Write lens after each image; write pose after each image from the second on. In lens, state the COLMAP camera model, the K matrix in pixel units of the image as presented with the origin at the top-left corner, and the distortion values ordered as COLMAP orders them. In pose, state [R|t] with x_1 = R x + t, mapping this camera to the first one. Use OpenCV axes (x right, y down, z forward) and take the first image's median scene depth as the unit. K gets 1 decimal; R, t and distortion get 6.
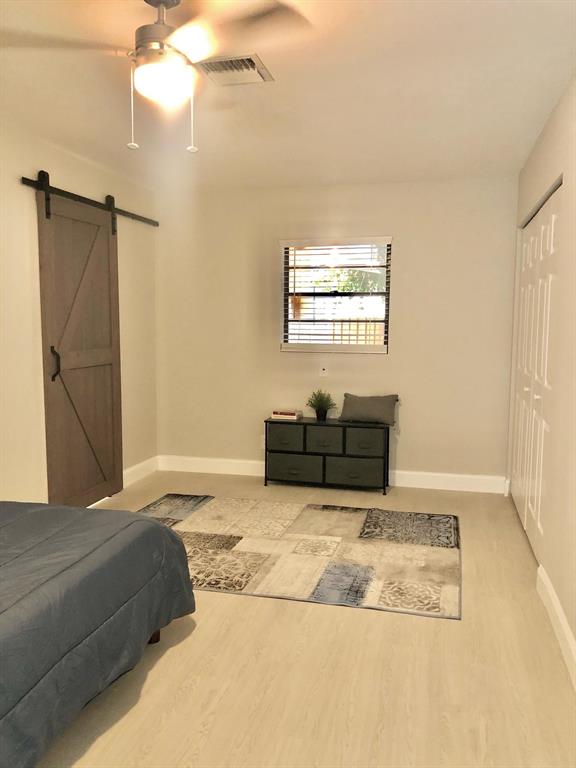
lens RADIAL K [[630.2, 0, 288.4], [0, 630.2, 384.2], [0, 0, 1]] dist [0.030391, -0.035884]
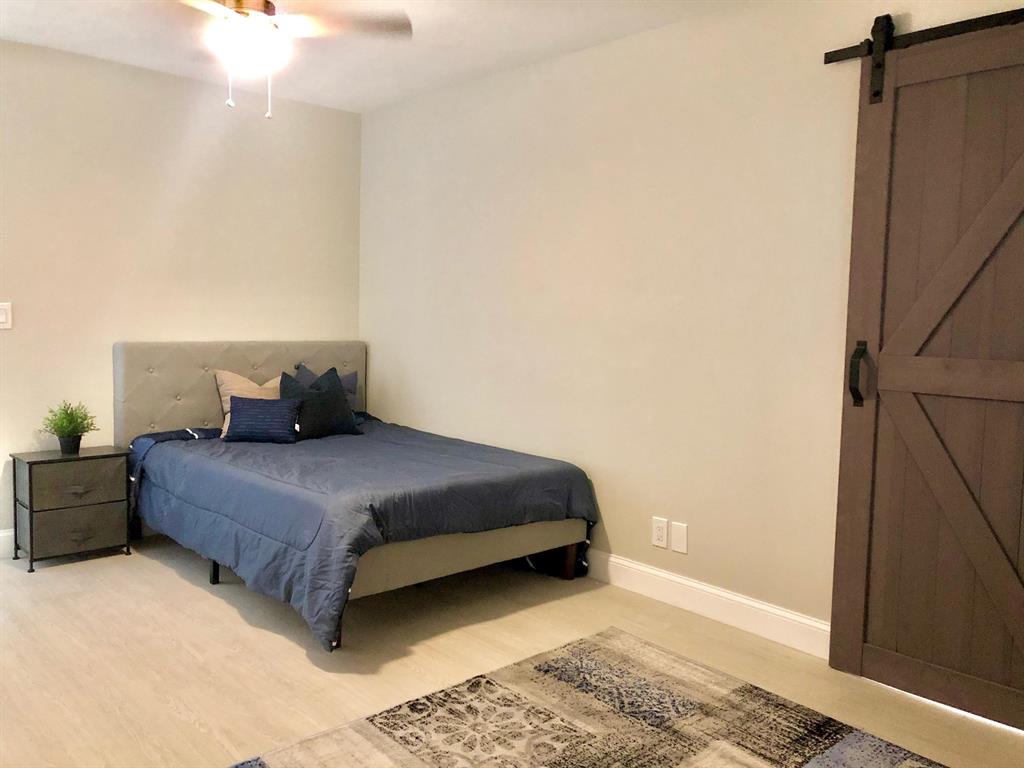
lens RADIAL K [[840.3, 0, 512.4], [0, 840.3, 383.3], [0, 0, 1]] dist [0.030391, -0.035884]
pose [[-0.554759, 0.055521, -0.830156, 0.447574], [-0.109674, 0.984184, 0.139113, -0.107415], [0.824751, 0.168221, -0.539896, 1.328074]]
